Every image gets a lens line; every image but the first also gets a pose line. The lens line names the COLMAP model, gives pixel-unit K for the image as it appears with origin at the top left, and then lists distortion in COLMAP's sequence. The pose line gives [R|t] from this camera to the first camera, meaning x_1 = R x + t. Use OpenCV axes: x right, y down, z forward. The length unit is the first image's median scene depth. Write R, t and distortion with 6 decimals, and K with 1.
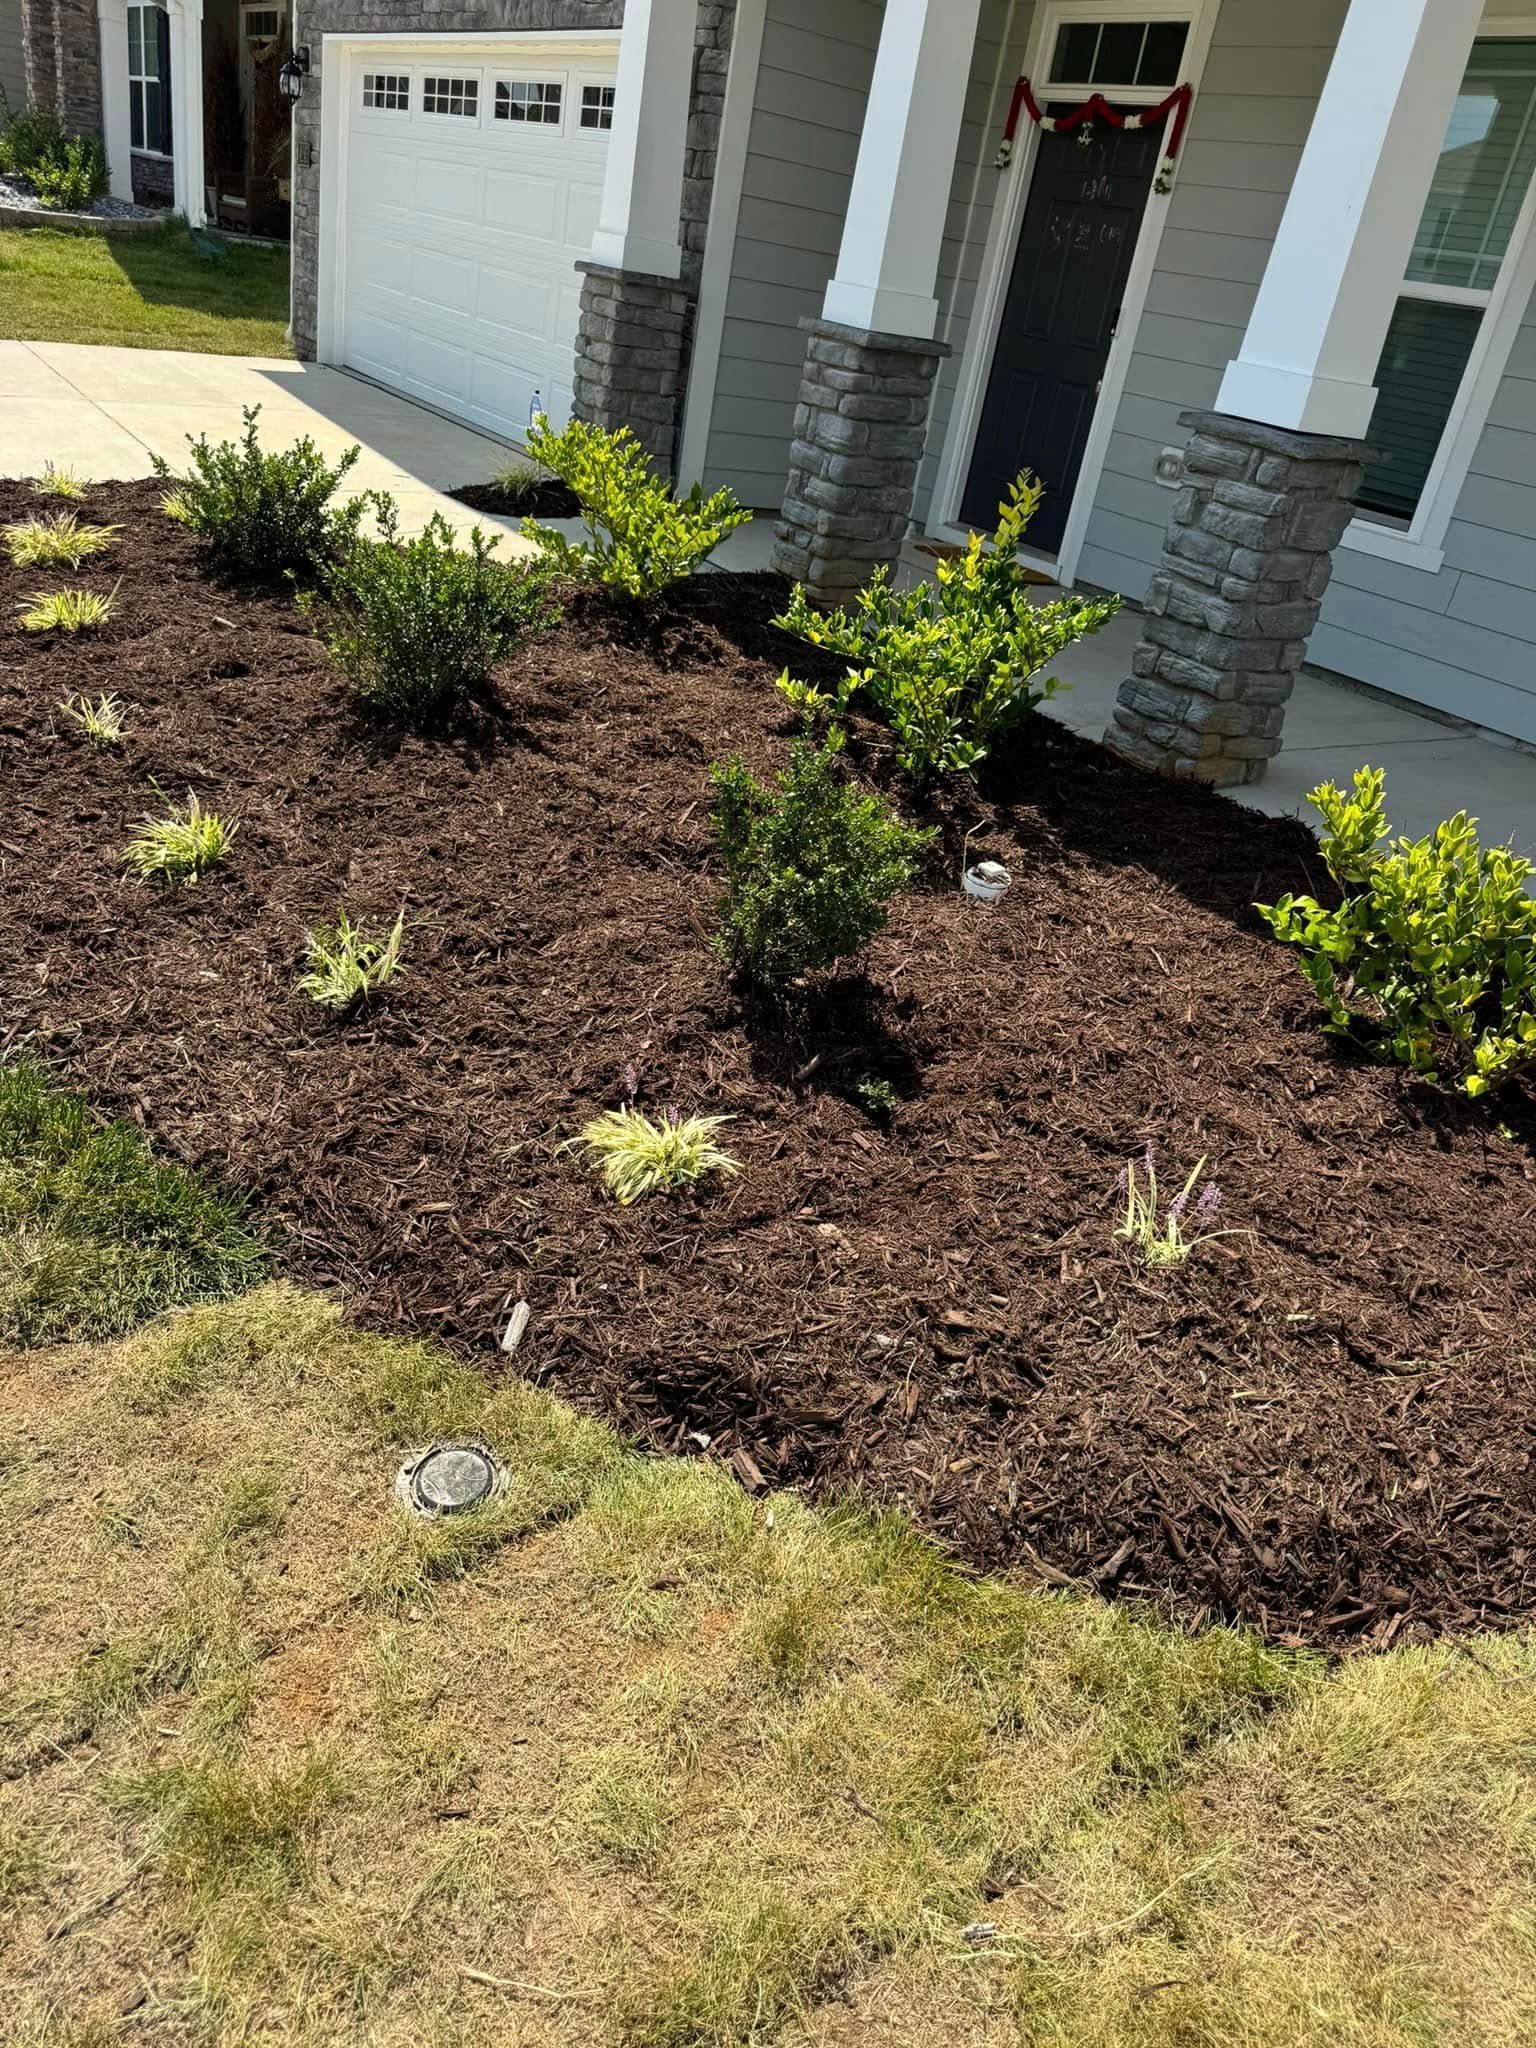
lens RADIAL K [[1516.5, 0, 768.0], [0, 1516.5, 1024.0], [0, 0, 1]] dist [0.008003, 0.000950]
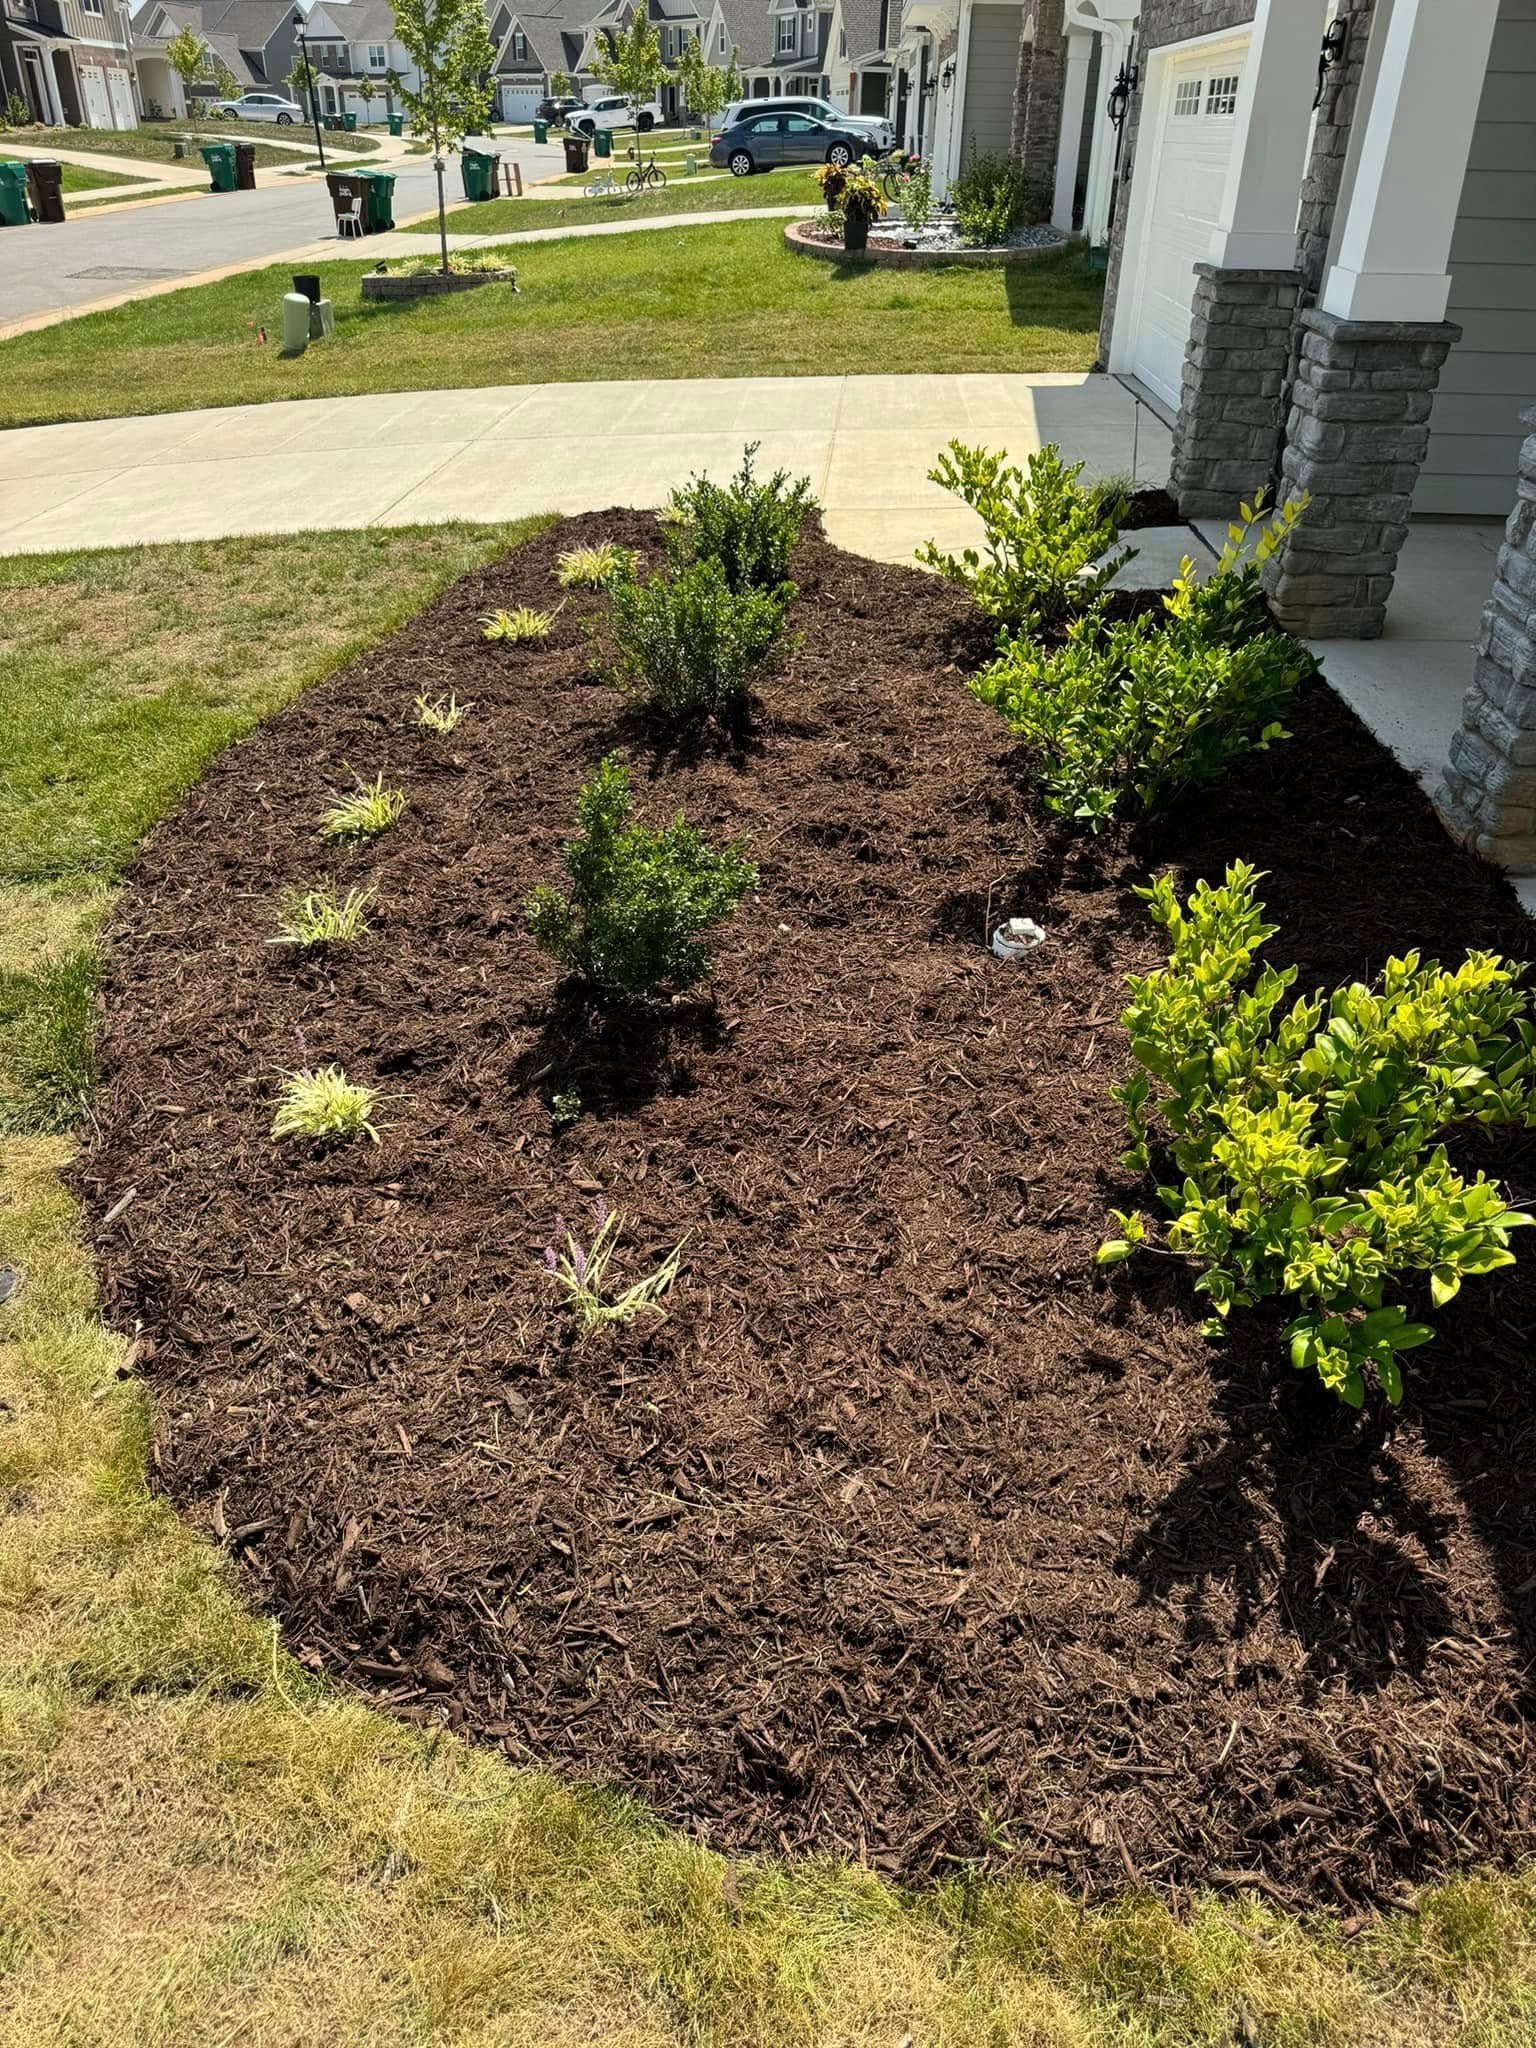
lens RADIAL K [[1487.2, 0, 768.0], [0, 1487.2, 1024.0], [0, 0, 1]] dist [0.037063, -0.034474]
pose [[0.792847, 0.179918, -0.582257, 0.526940], [-0.173142, 0.982557, 0.067849, -0.072406], [0.584308, 0.047019, 0.810169, 0.149902]]
